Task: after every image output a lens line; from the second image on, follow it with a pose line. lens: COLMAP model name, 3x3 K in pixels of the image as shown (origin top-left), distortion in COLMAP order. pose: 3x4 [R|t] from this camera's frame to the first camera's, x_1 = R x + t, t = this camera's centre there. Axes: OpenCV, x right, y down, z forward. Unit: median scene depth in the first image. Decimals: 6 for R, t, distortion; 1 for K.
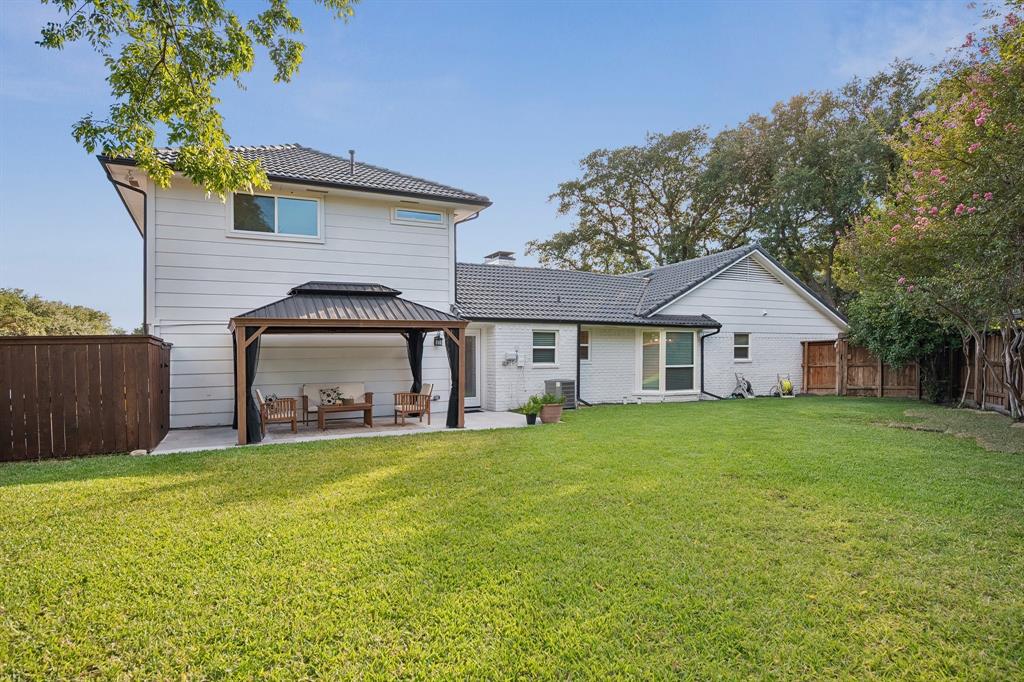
lens RADIAL K [[539.3, 0, 512.0], [0, 539.3, 341.0], [0, 0, 1]] dist [-0.001963, -0.000350]
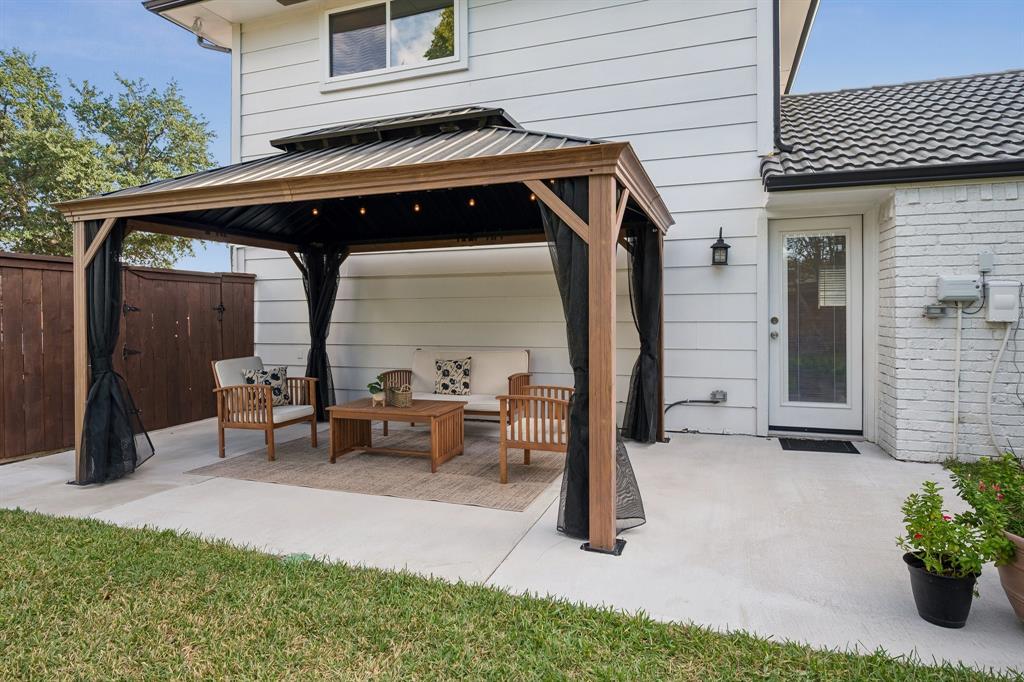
lens RADIAL K [[604.9, 0, 512.2], [0, 604.9, 305.5], [0, 0, 1]] dist [-0.000592, -0.000976]
pose [[0.676129, -0.000831, -0.736782, 0.092497], [0.018658, 0.999698, 0.015995, 0.030600], [0.736547, -0.024561, 0.675941, 0.642158]]
